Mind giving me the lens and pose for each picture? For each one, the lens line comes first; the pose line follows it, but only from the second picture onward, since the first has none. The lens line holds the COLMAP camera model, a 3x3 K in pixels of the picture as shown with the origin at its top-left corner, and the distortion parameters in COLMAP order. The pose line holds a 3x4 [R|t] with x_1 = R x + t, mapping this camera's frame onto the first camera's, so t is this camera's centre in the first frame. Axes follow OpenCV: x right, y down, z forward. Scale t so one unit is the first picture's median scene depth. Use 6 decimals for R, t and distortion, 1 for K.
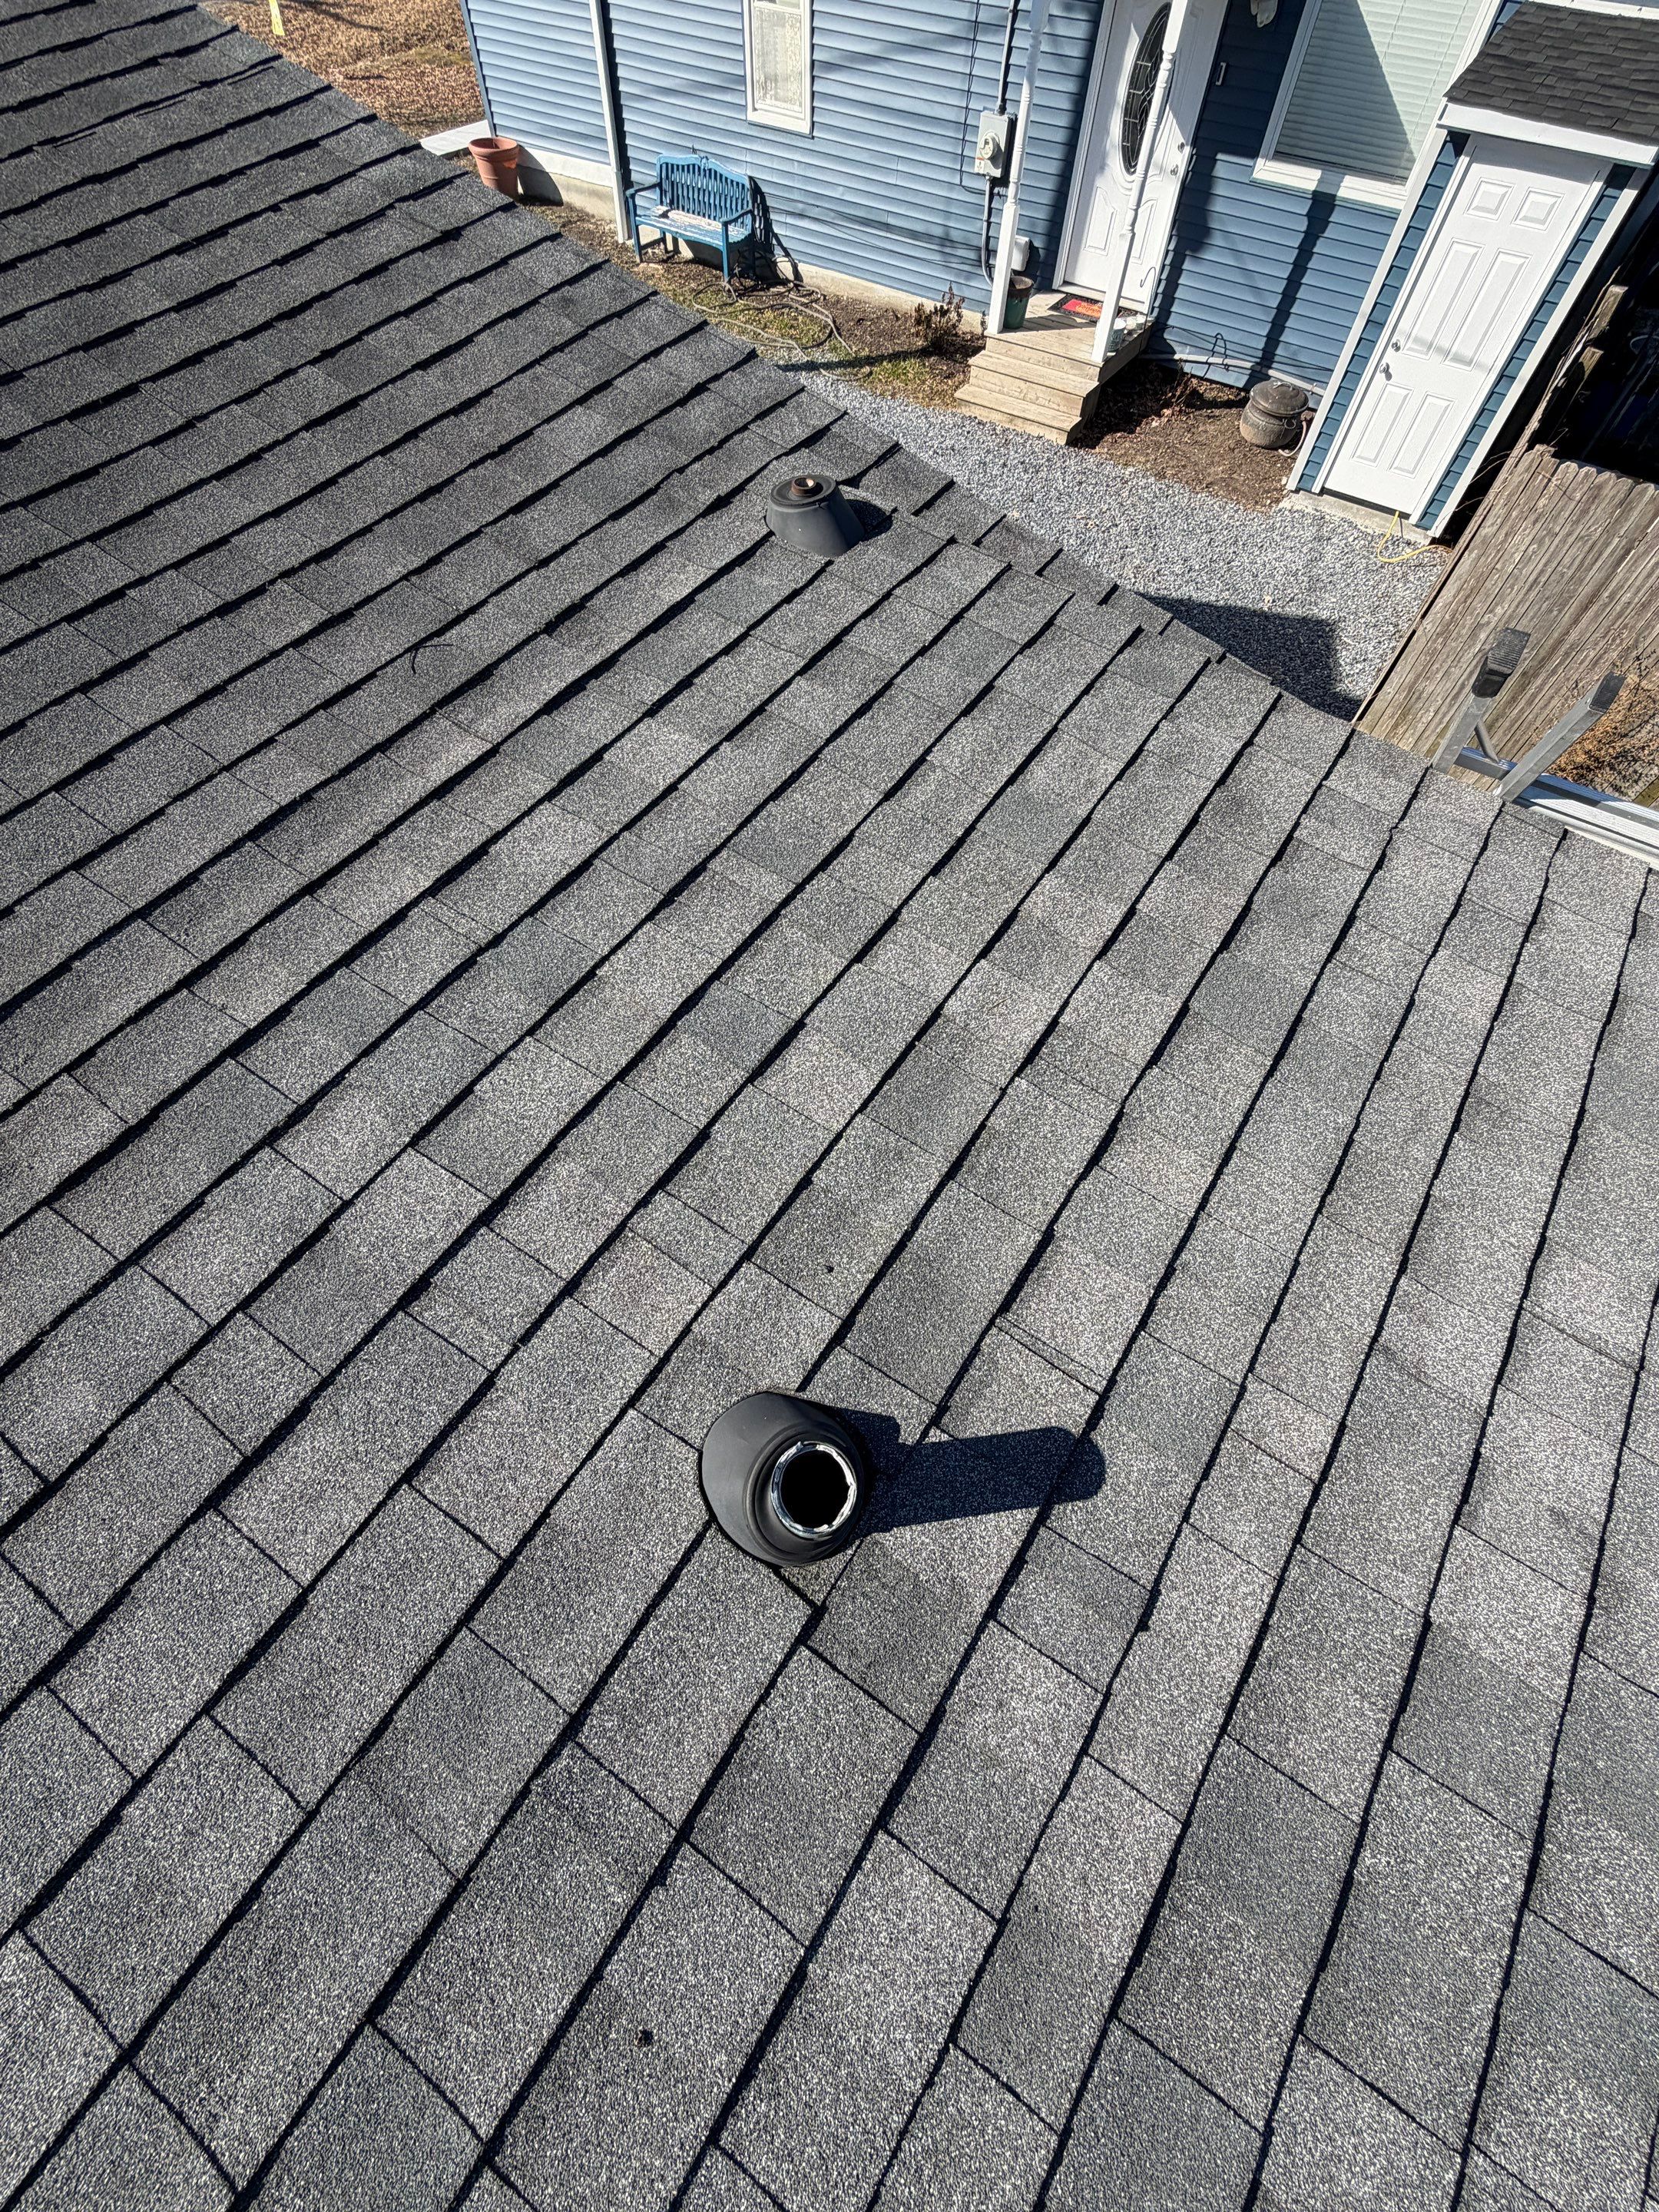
lens RADIAL K [[883.0, 0, 826.5], [0, 883.0, 1111.7], [0, 0, 1]] dist [0.001161, -0.000213]
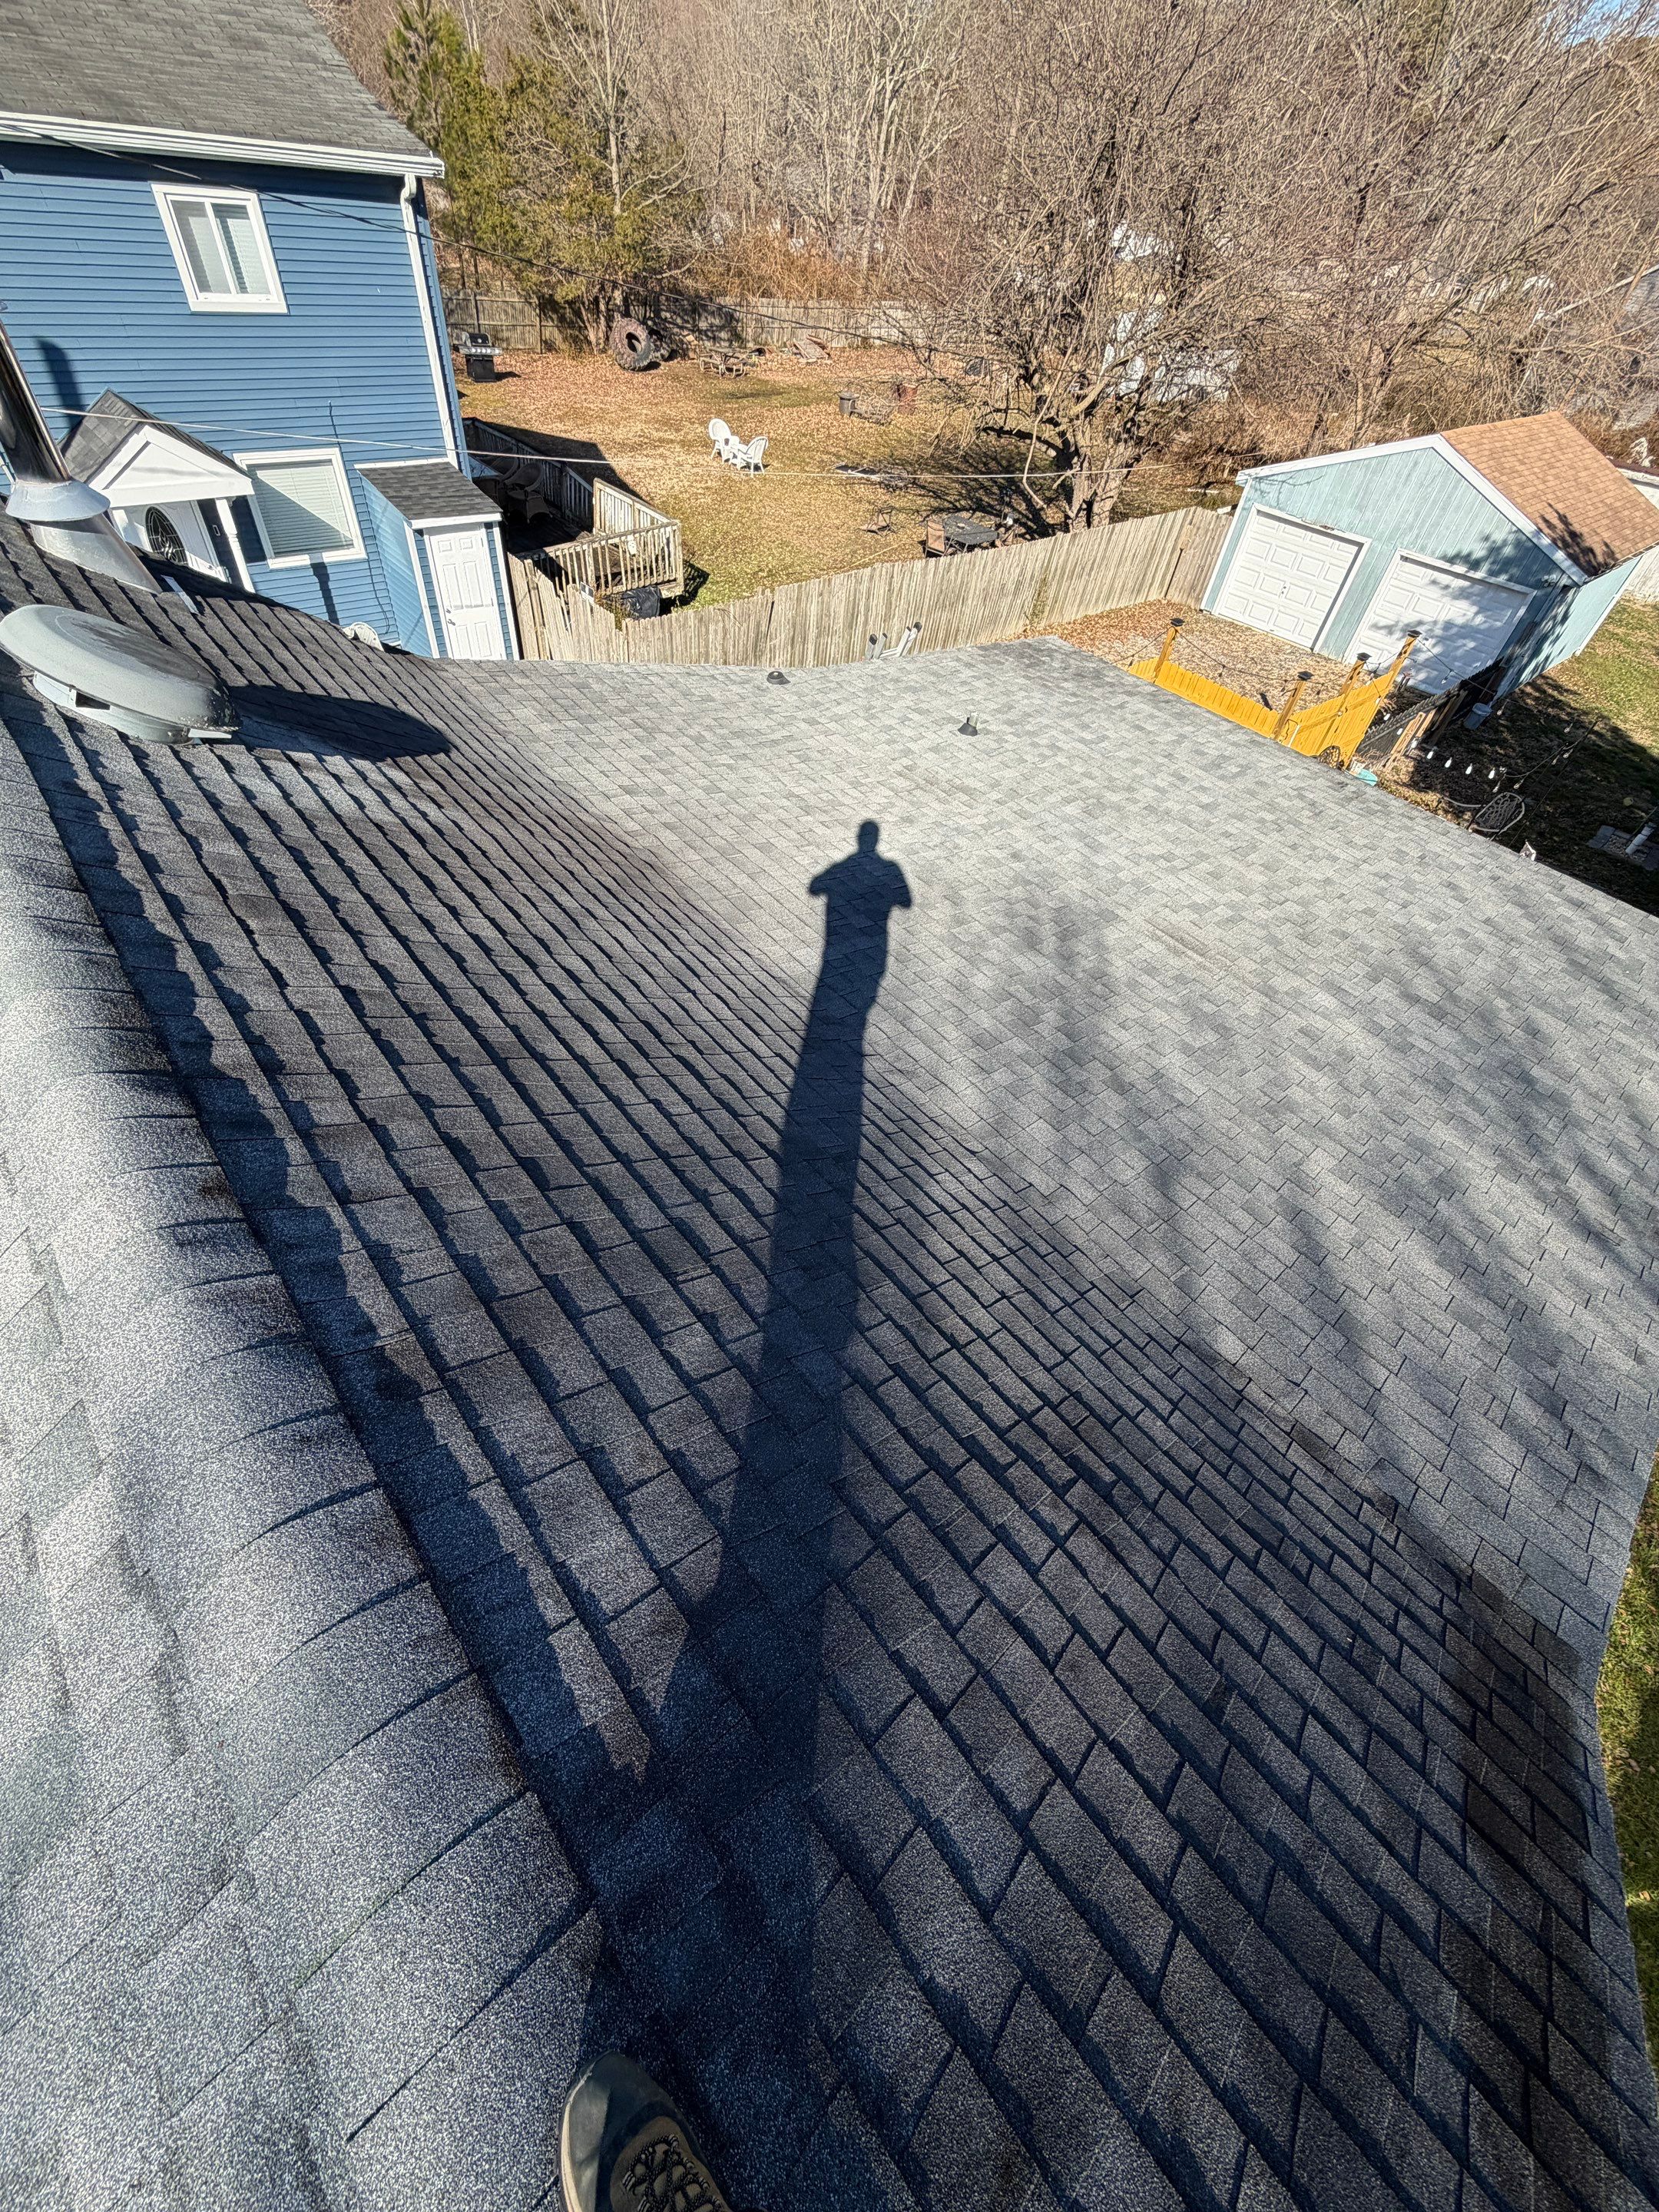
lens RADIAL K [[883.0, 0, 823.9], [0, 883.0, 1104.0], [0, 0, 1]] dist [0.001161, -0.000213]
pose [[0.284595, -0.702788, 0.651993, -1.174383], [0.782988, 0.562817, 0.264891, -0.124748], [-0.553115, 0.435116, 0.710449, -0.375841]]
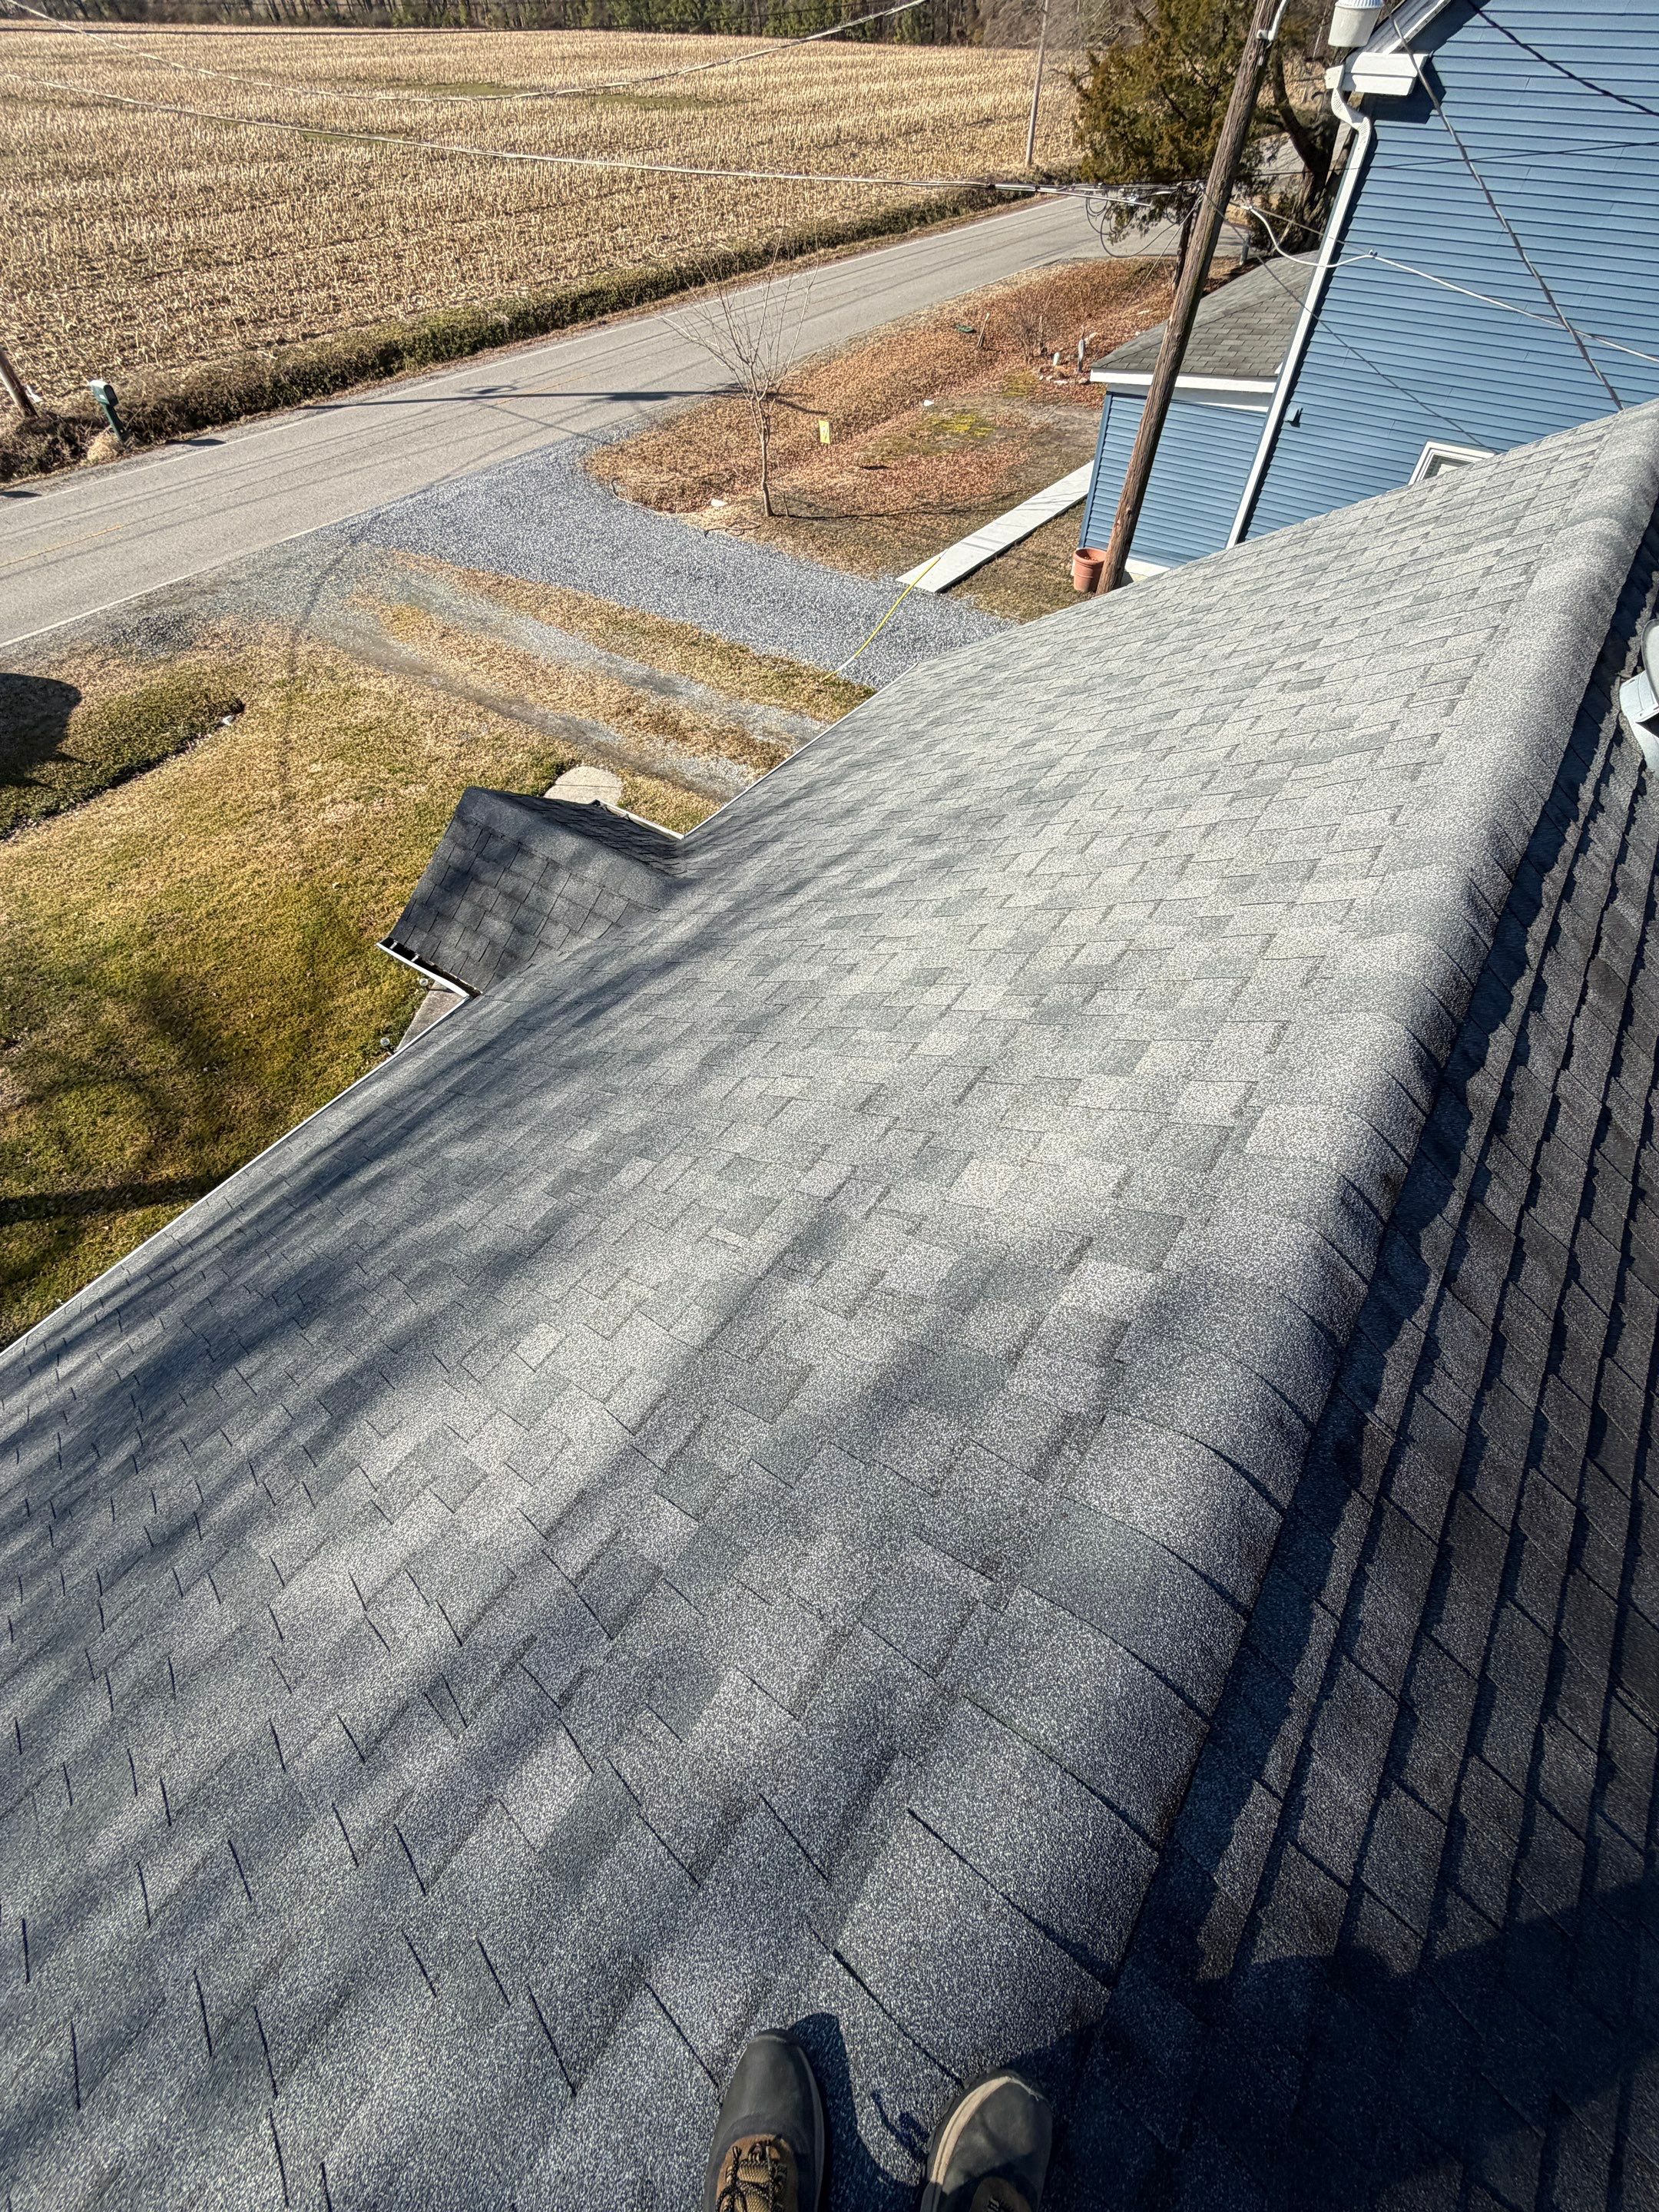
lens RADIAL K [[883.0, 0, 829.6], [0, 883.0, 1098.8], [0, 0, 1]] dist [0.001161, -0.000213]
pose [[0.999315, 0.015144, -0.033773, -1.351452], [-0.019729, 0.989977, -0.139845, -0.252751], [0.031317, 0.140415, 0.989597, -0.300697]]
